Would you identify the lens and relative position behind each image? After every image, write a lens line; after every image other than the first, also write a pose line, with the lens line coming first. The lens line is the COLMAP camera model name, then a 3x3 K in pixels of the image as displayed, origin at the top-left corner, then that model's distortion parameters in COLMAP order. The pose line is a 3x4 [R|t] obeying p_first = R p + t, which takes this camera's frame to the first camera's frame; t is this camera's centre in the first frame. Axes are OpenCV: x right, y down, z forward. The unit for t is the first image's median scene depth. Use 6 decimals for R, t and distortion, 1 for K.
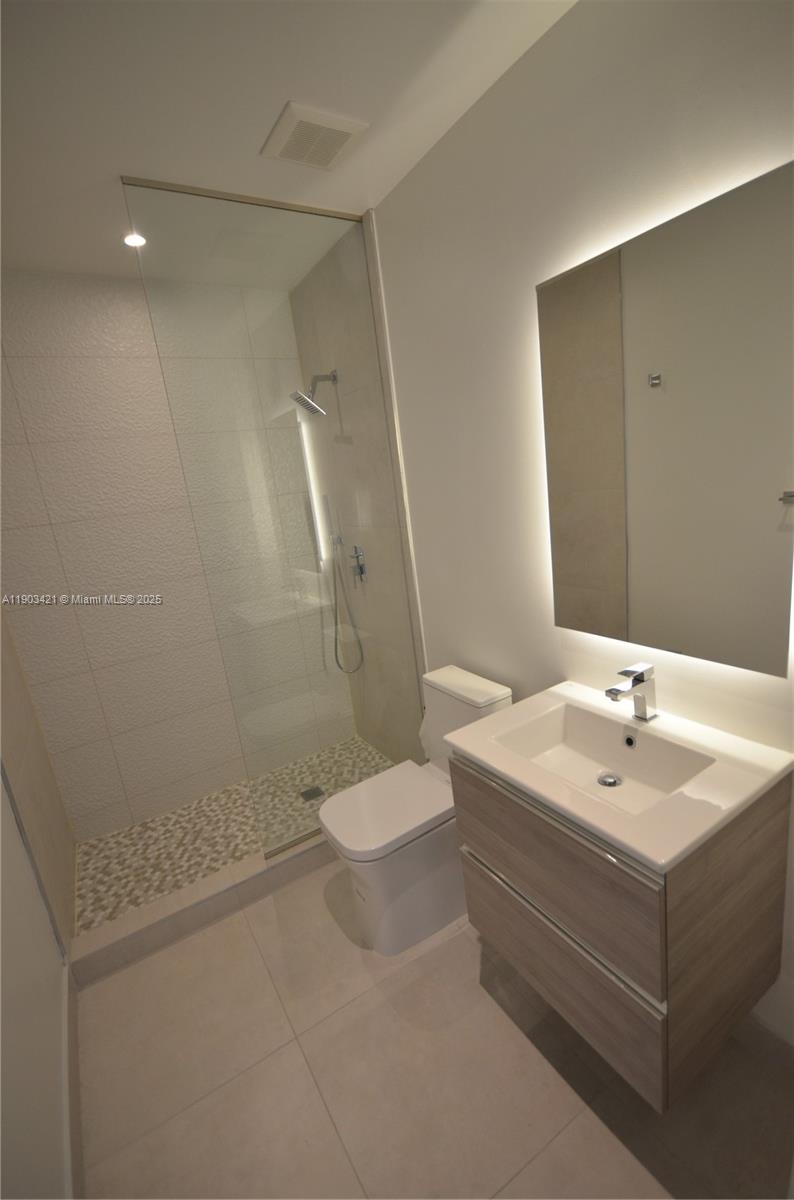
lens RADIAL K [[524.5, 0, 401.6], [0, 524.5, 602.8], [0, 0, 1]] dist [0.002743, -0.004795]
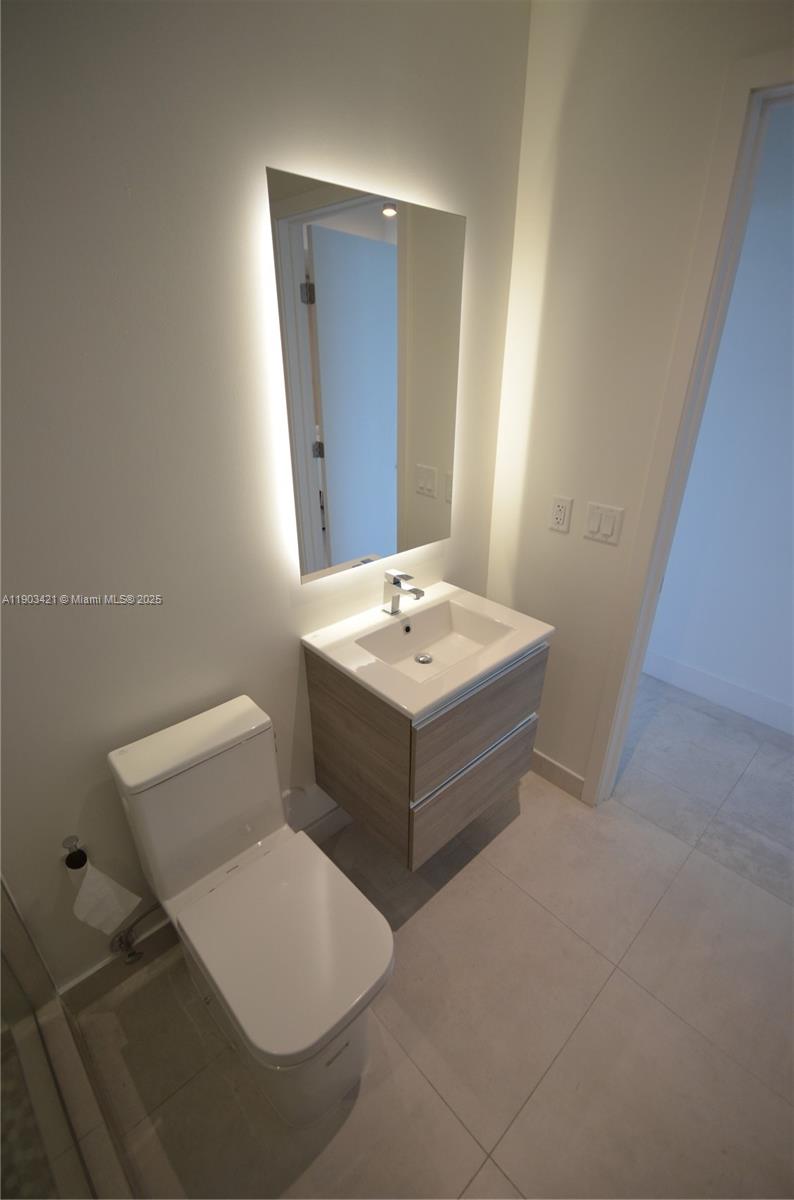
lens RADIAL K [[524.5, 0, 401.6], [0, 524.5, 602.8], [0, 0, 1]] dist [0.002743, -0.004795]
pose [[-0.196142, -0.323745, 0.925590, -0.727649], [0.246150, 0.897446, 0.366062, -0.266899], [-0.949178, 0.299634, -0.096337, 1.106165]]
